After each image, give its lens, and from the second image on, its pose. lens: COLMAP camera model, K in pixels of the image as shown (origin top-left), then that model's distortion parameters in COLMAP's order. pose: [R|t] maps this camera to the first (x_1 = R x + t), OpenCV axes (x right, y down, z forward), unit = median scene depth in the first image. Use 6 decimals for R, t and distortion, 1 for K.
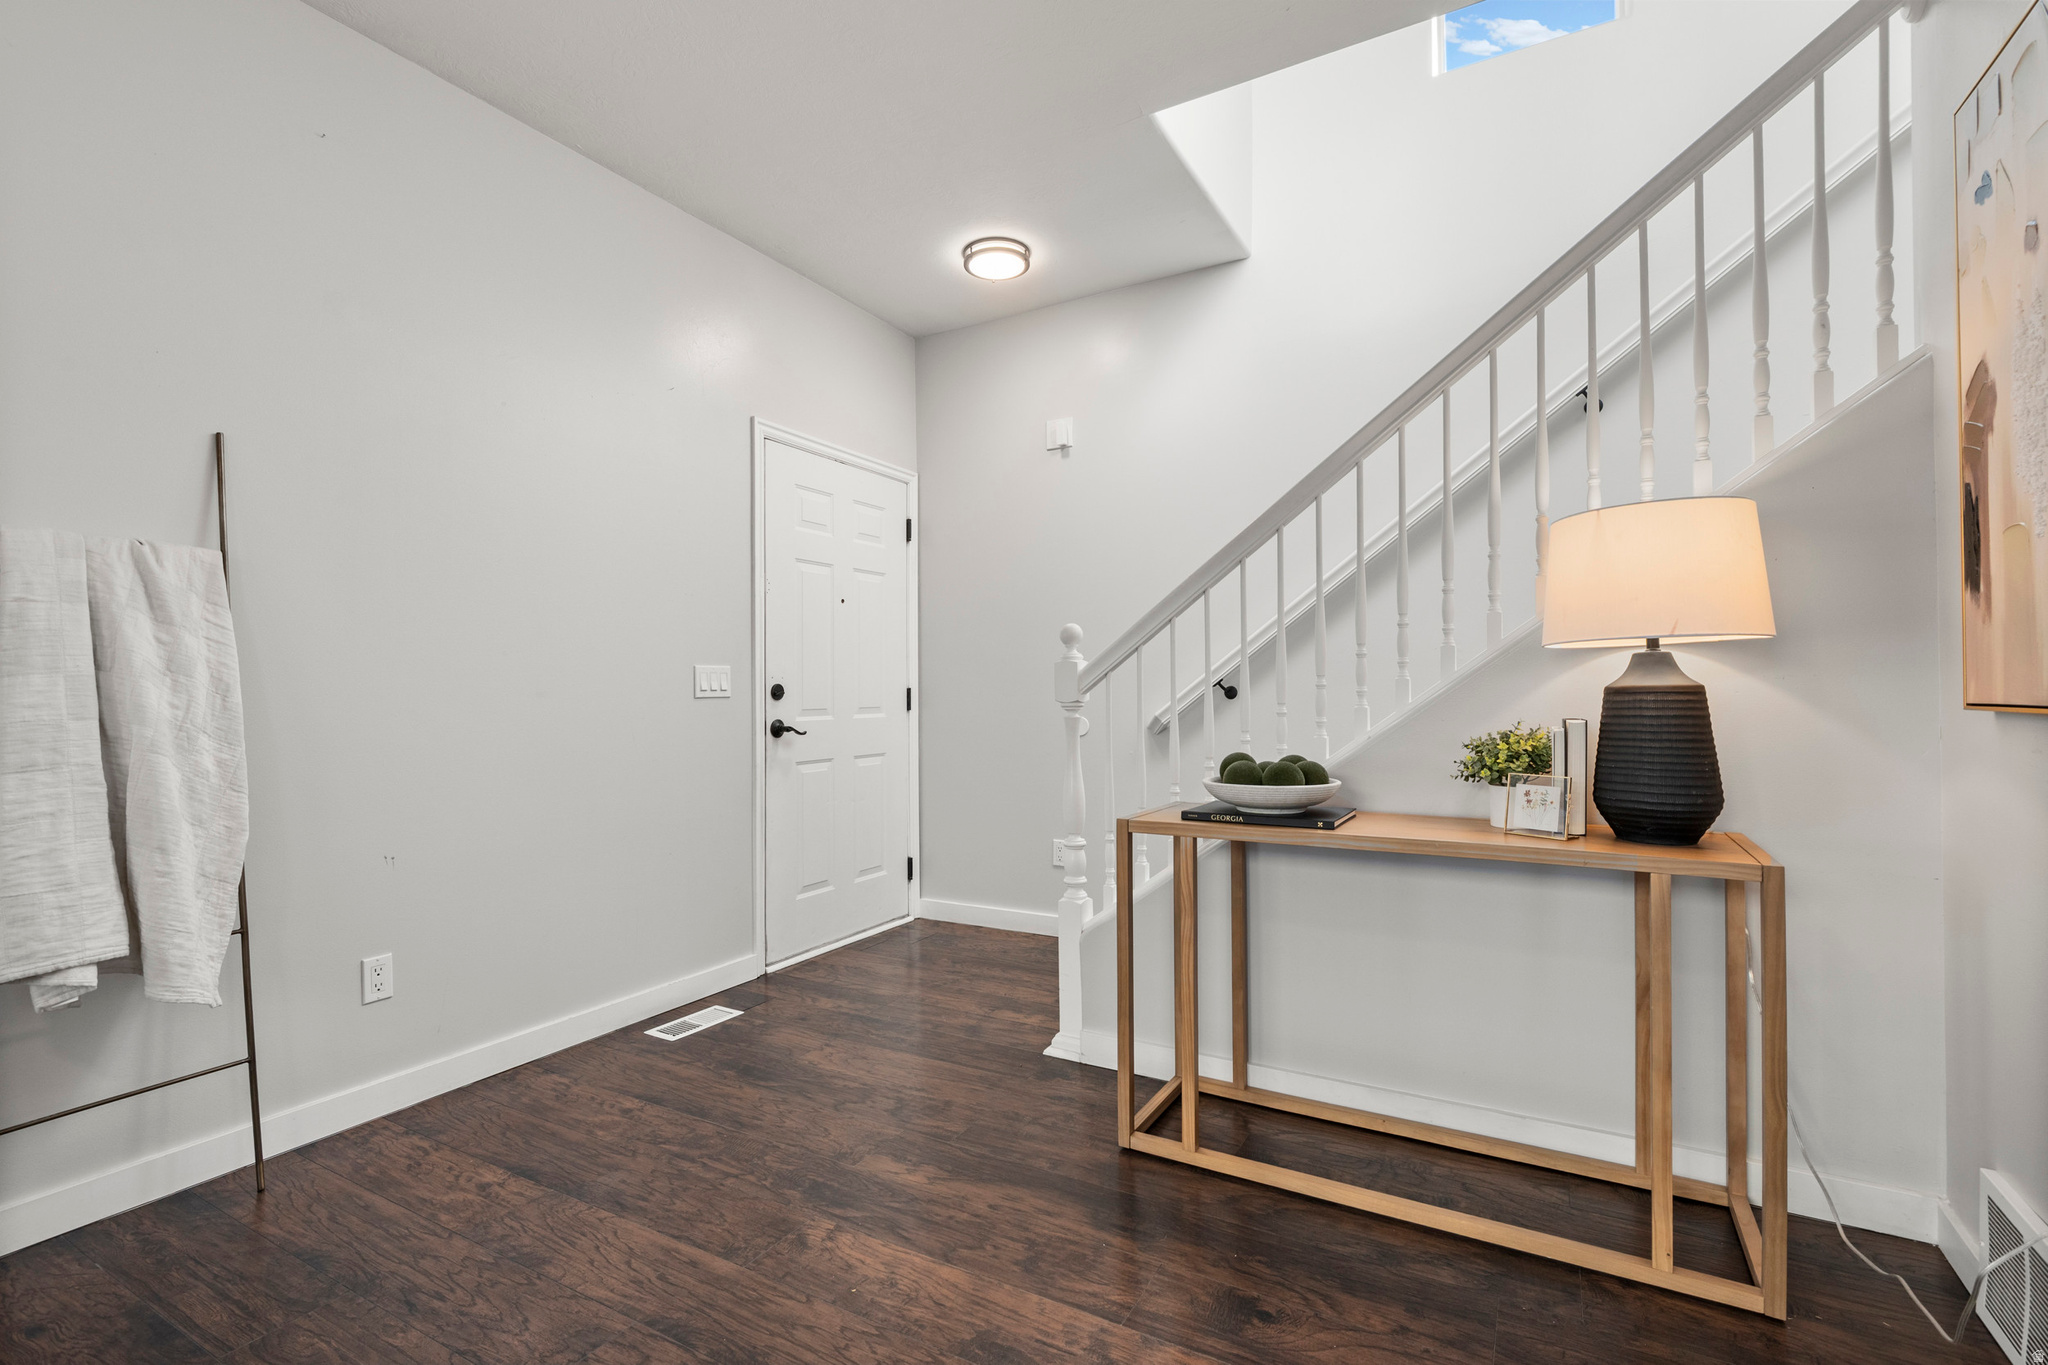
lens RADIAL K [[935.6, 0, 1017.0], [0, 935.6, 691.8], [0, 0, 1]] dist [0.003896, -0.008720]
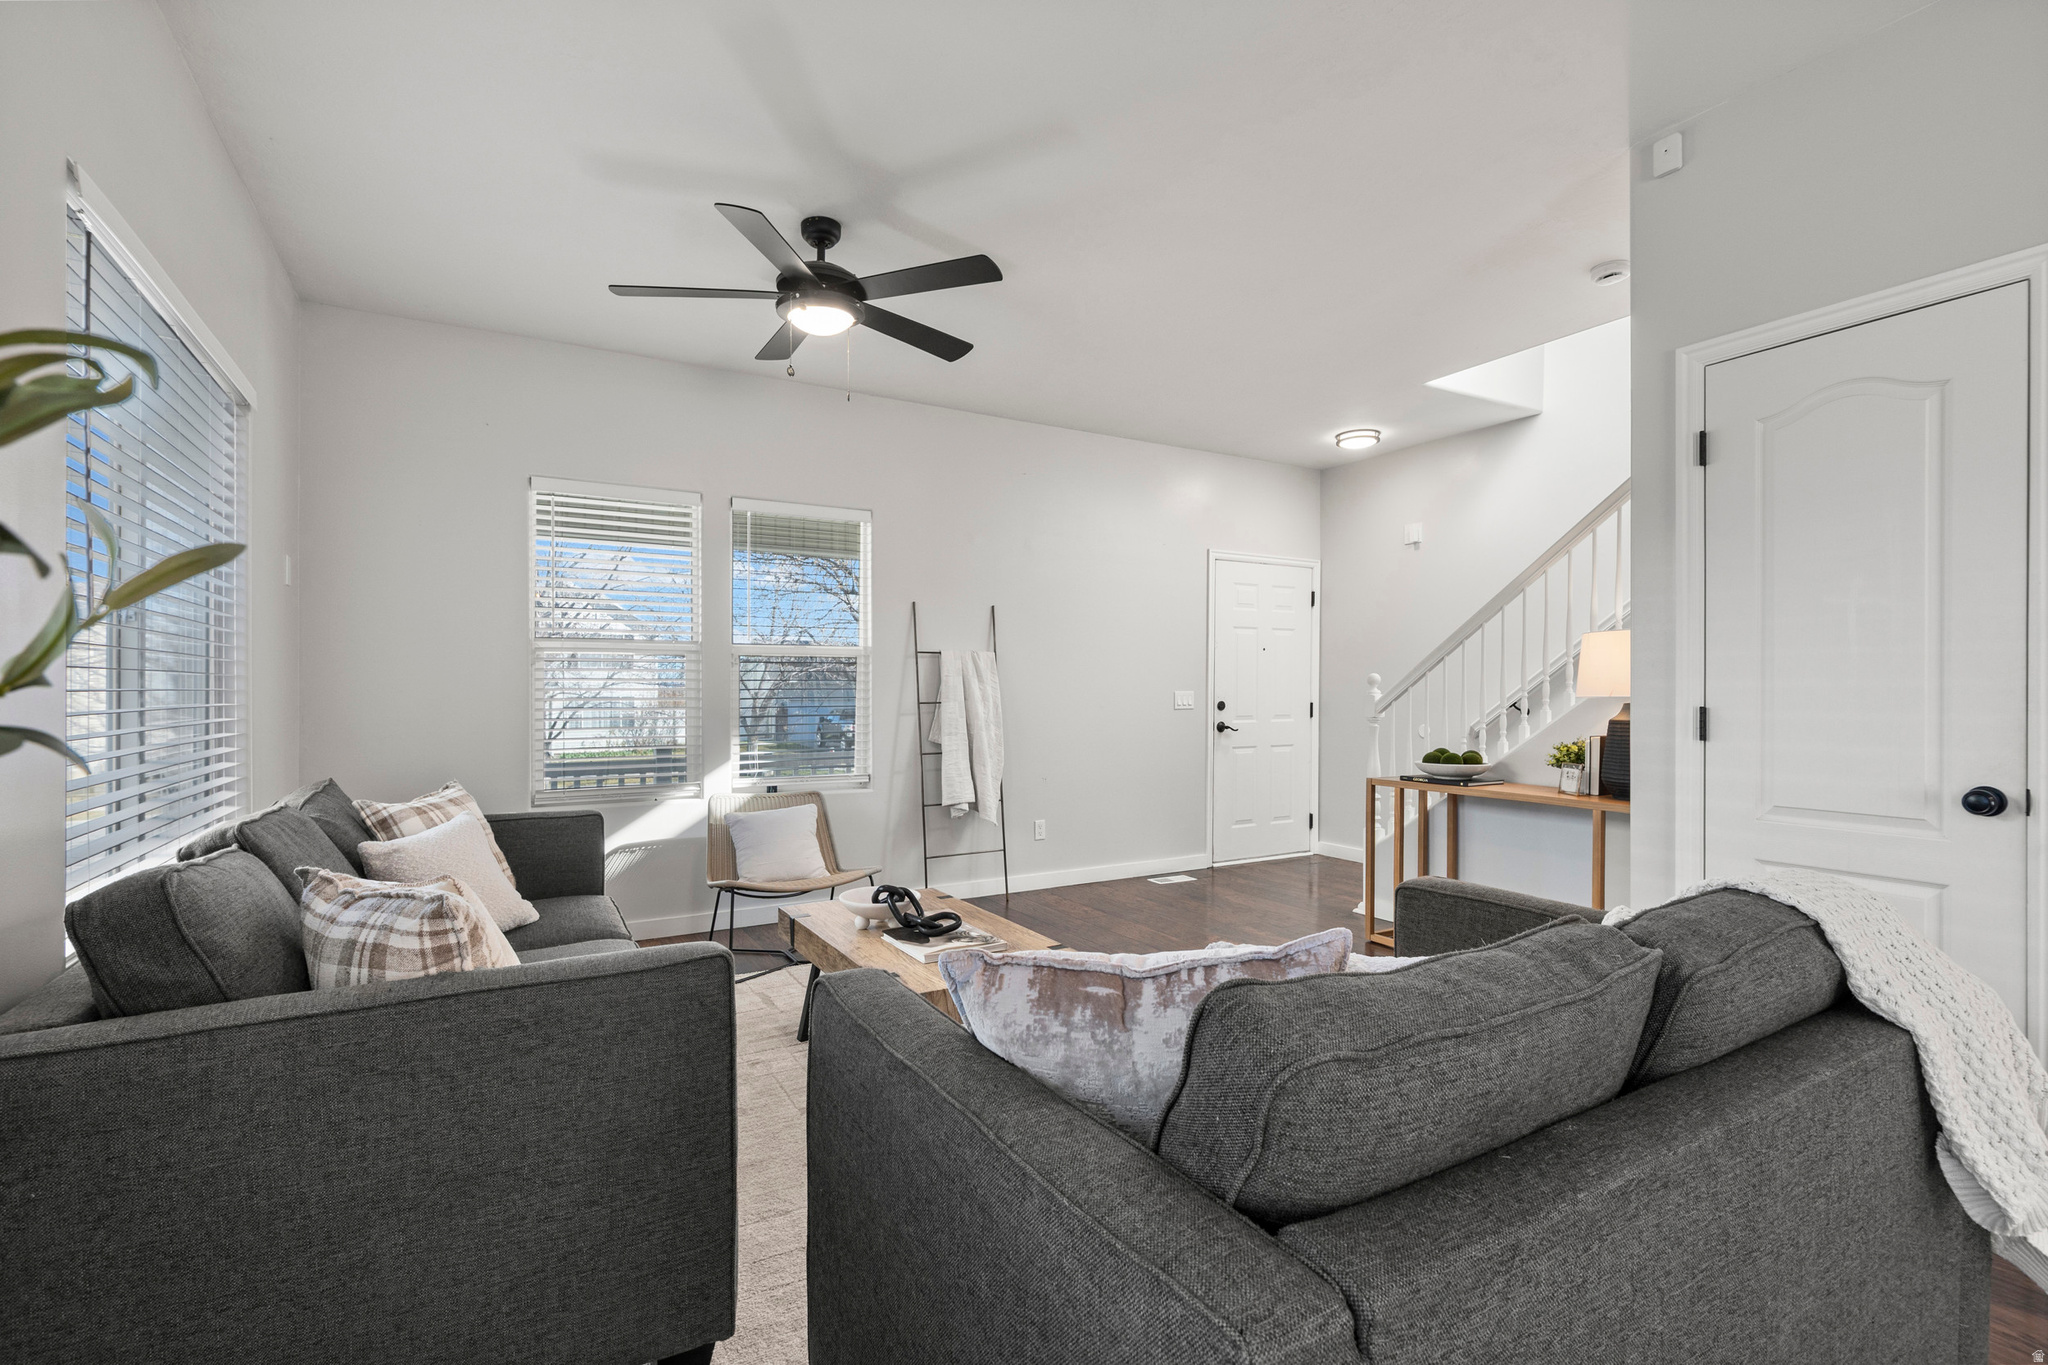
lens RADIAL K [[926.3, 0, 1023.9], [0, 926.3, 688.6], [0, 0, 1]] dist [-0.000863, -0.000600]
pose [[0.870431, 0.010328, -0.492183, 0.407867], [-0.009333, 0.999946, 0.004478, -0.054538], [0.492202, 0.000696, 0.870480, -1.015592]]
